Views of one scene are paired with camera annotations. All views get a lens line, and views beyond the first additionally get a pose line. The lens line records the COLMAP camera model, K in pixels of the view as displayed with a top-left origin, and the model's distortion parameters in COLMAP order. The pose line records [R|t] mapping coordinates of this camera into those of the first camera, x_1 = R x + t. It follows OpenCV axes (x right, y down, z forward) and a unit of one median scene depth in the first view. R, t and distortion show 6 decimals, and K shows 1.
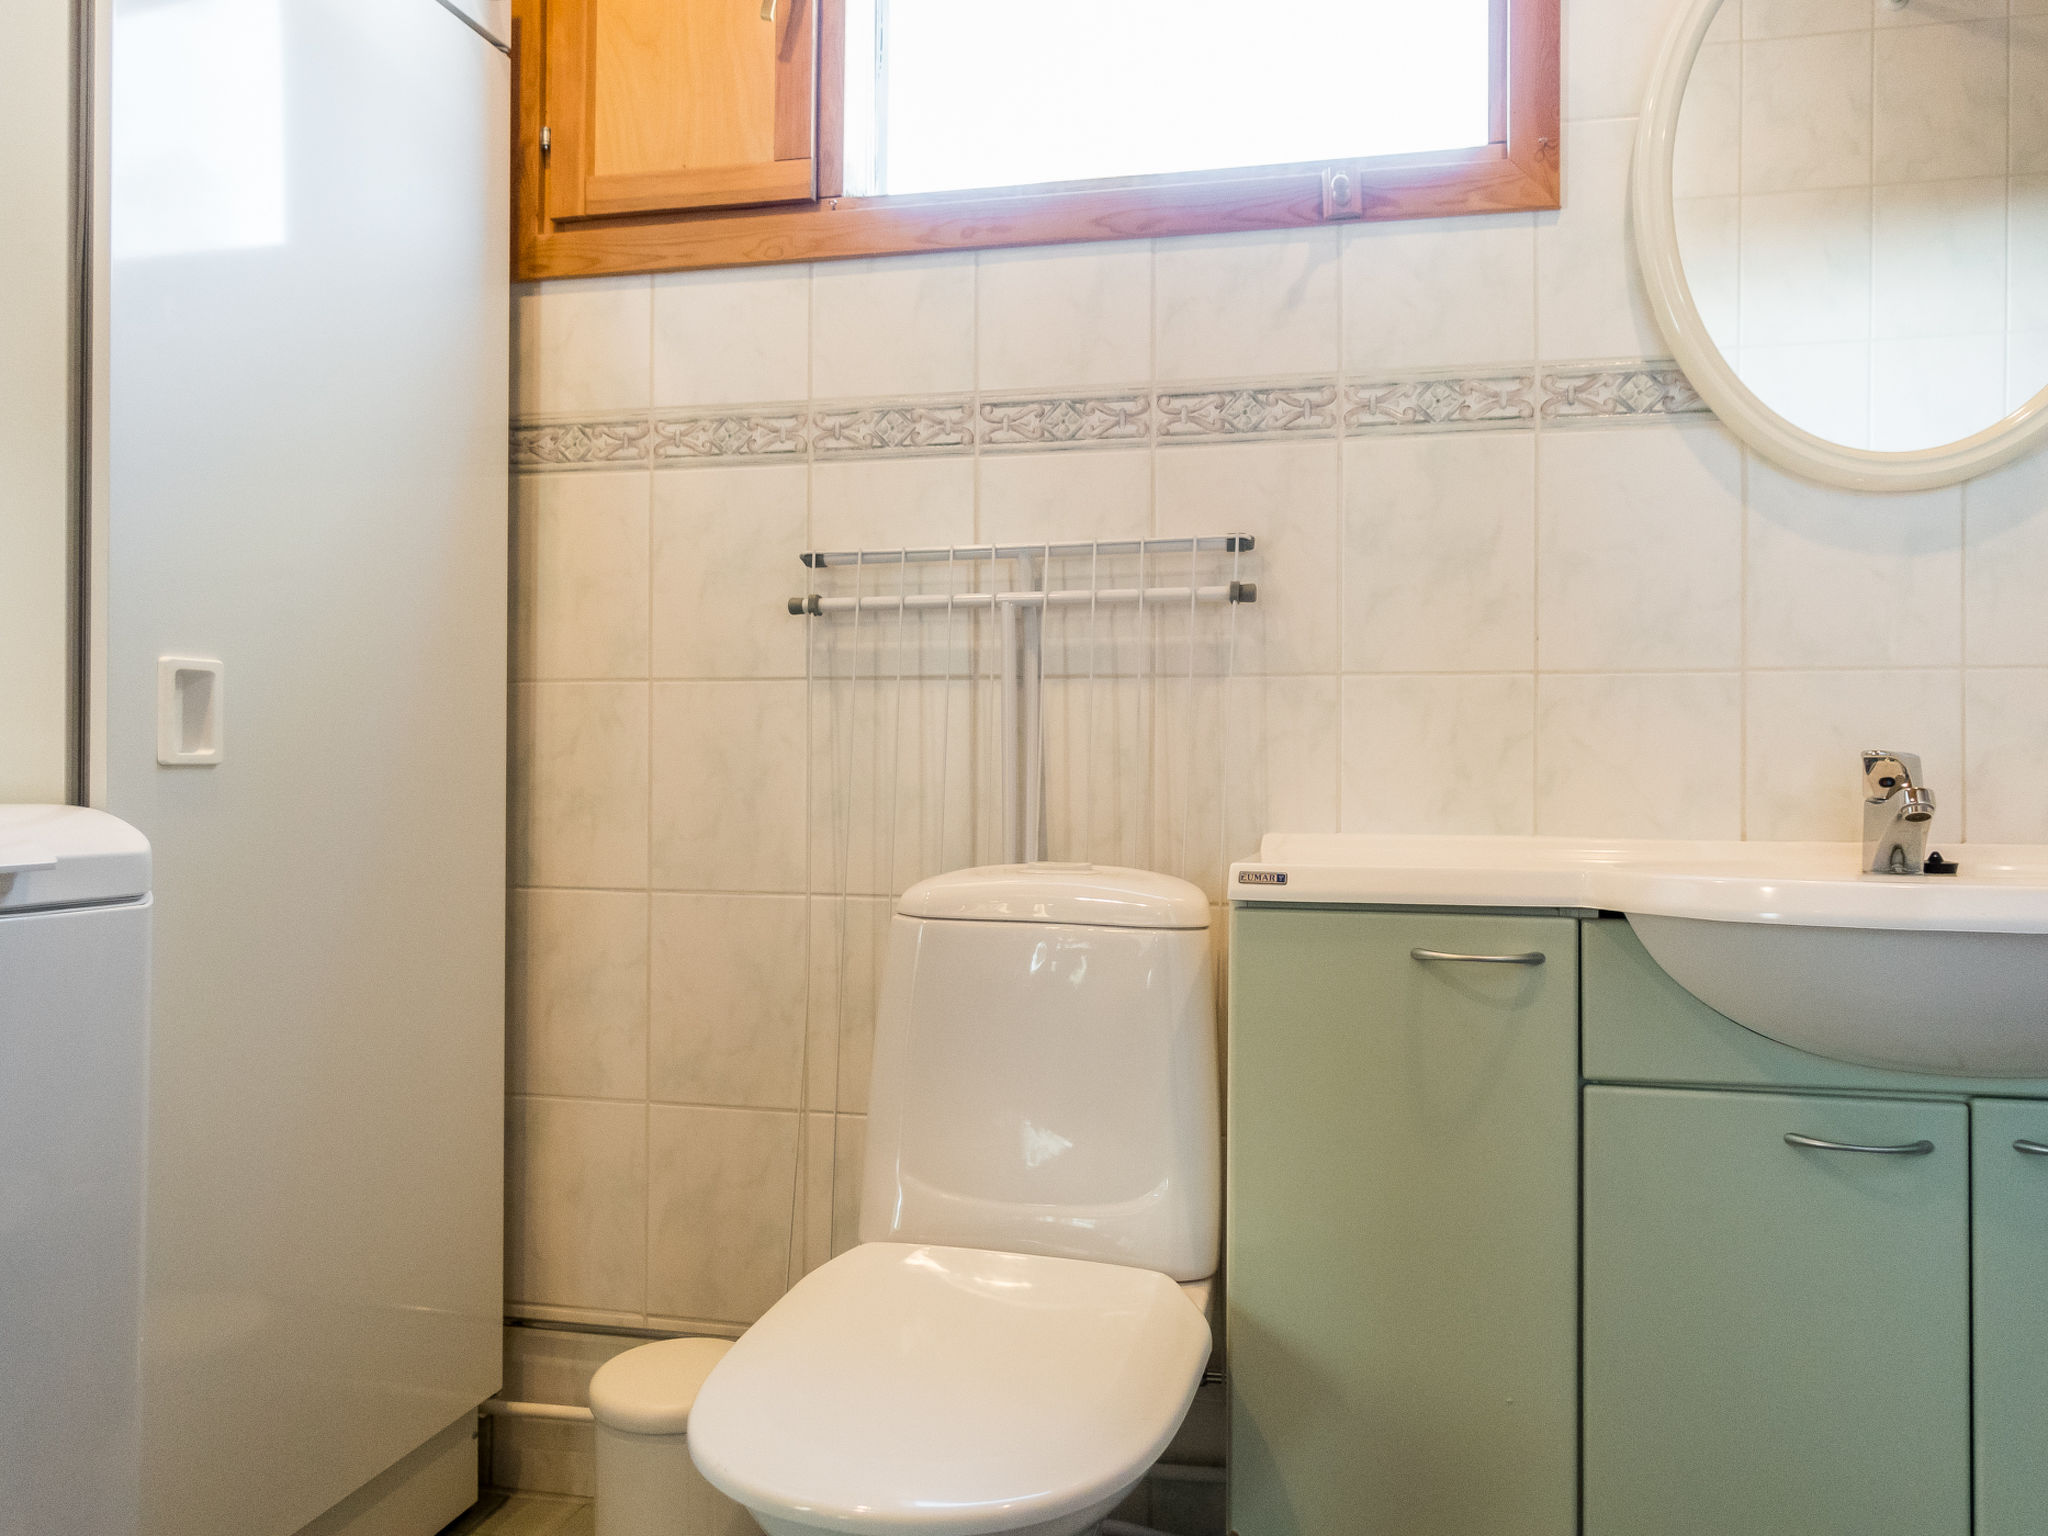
lens RADIAL K [[1627.1, 0, 1024.0], [0, 1627.1, 768.0], [0, 0, 1]] dist [0.000712, -0.004889]
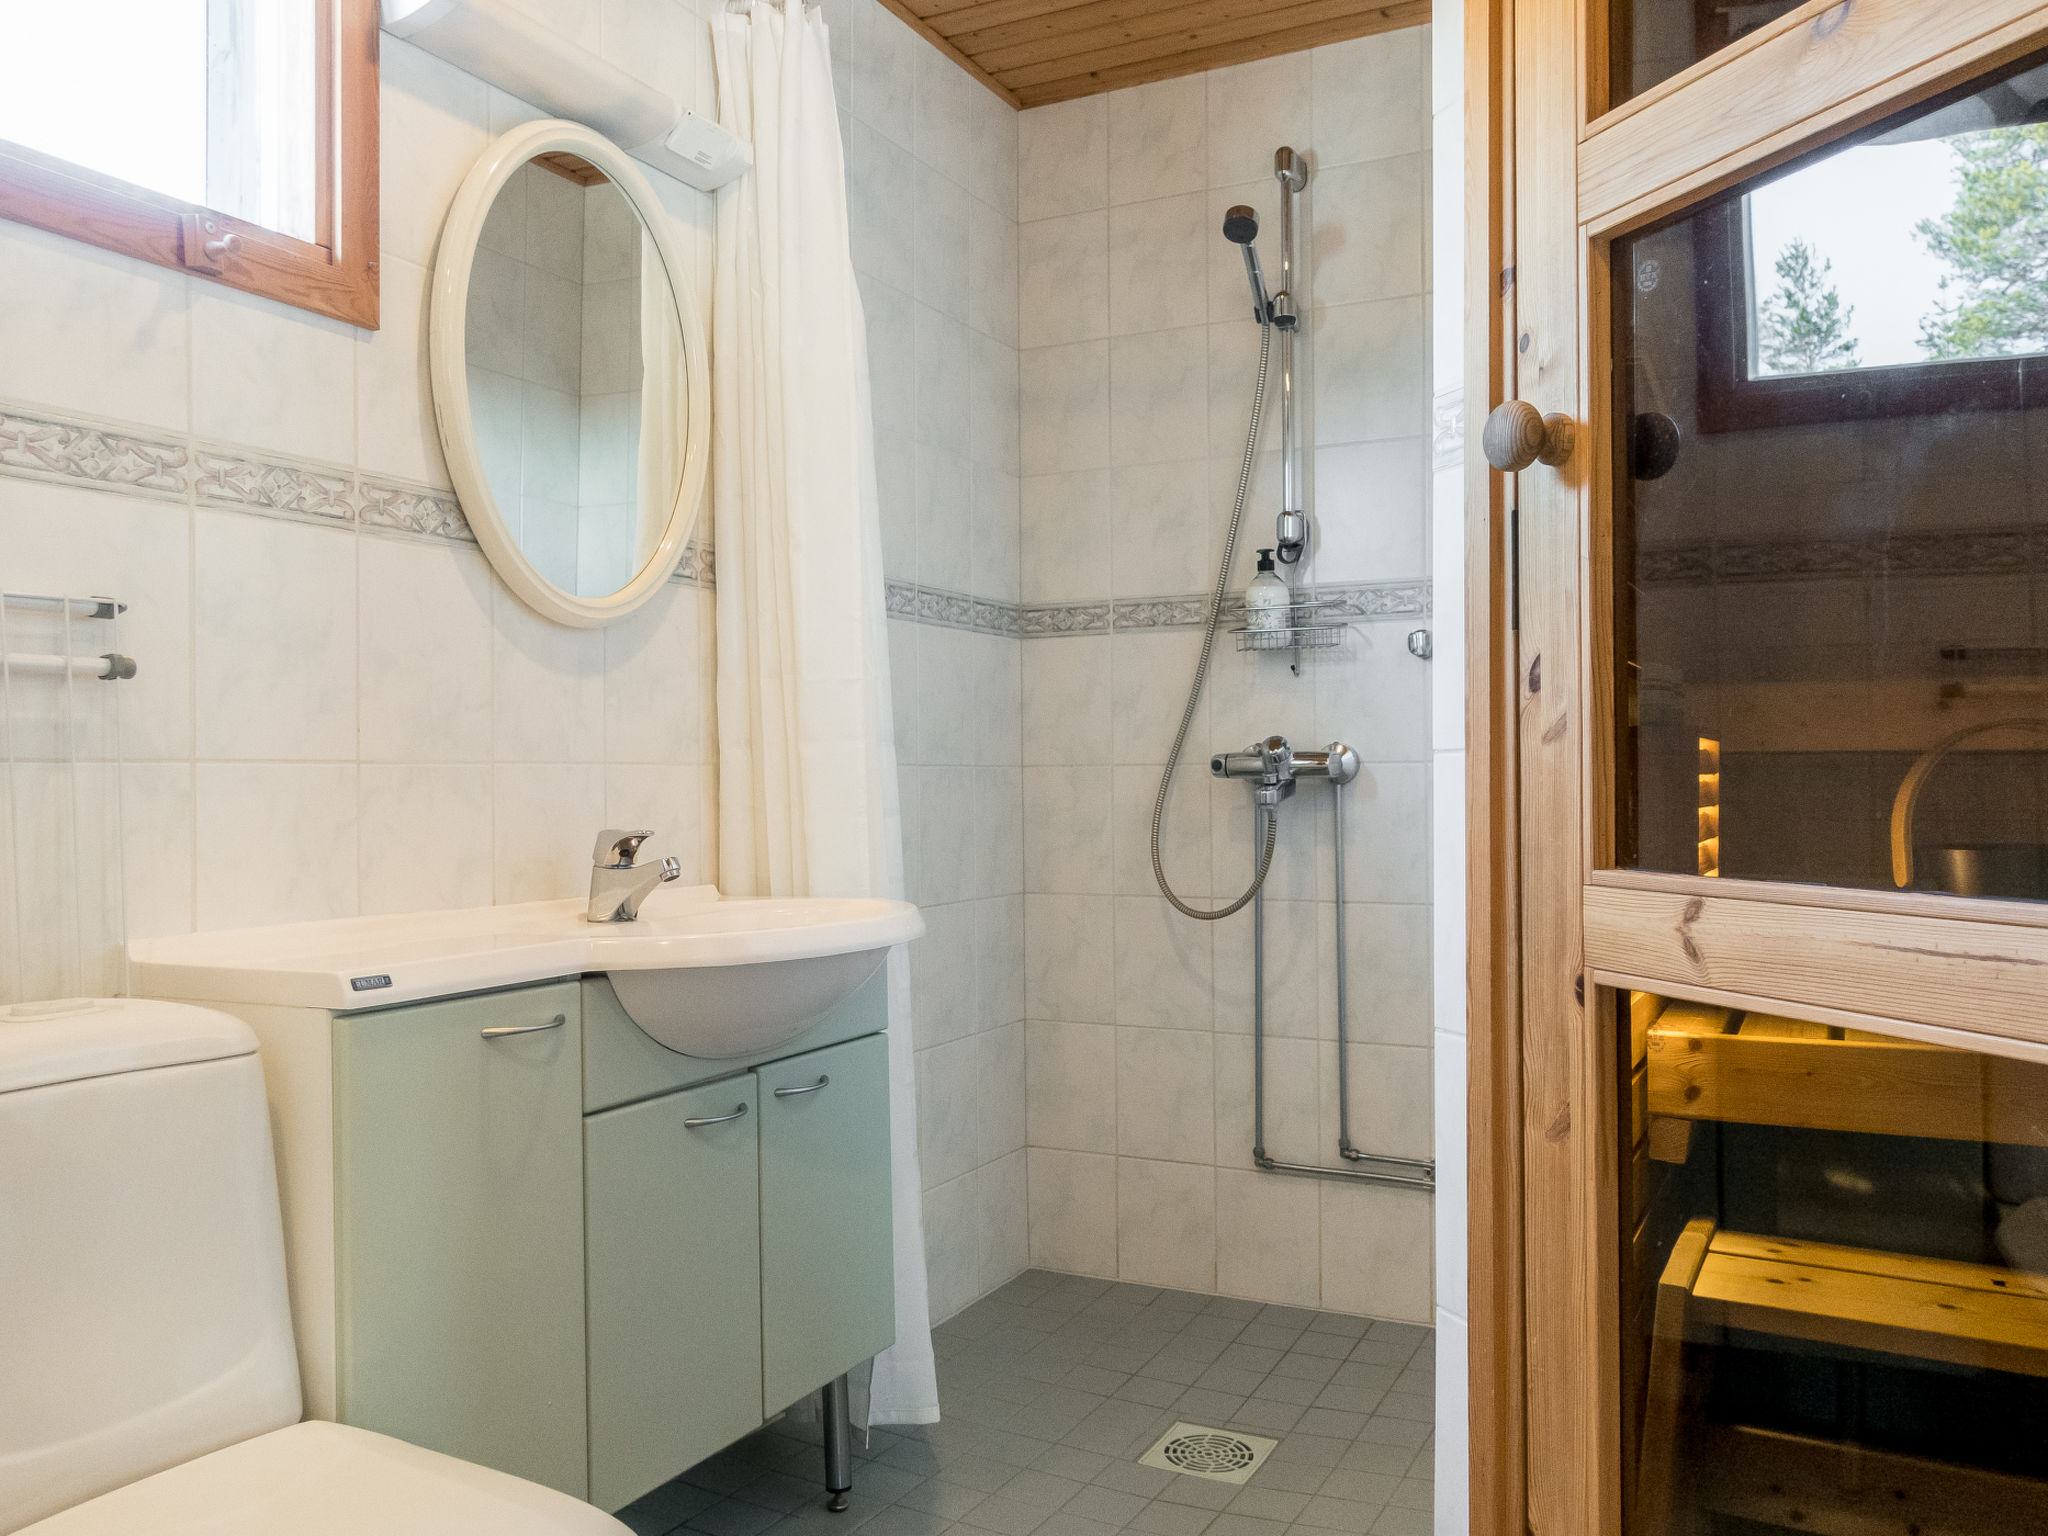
lens RADIAL K [[1626.9, 0, 1035.8], [0, 1626.9, 778.1], [0, 0, 1]] dist [-0.000818, -0.000741]
pose [[0.216407, -0.004817, 0.976291, -0.621145], [0.015889, 0.999873, 0.001411, -0.043162], [-0.976174, 0.015207, 0.216456, 0.344052]]
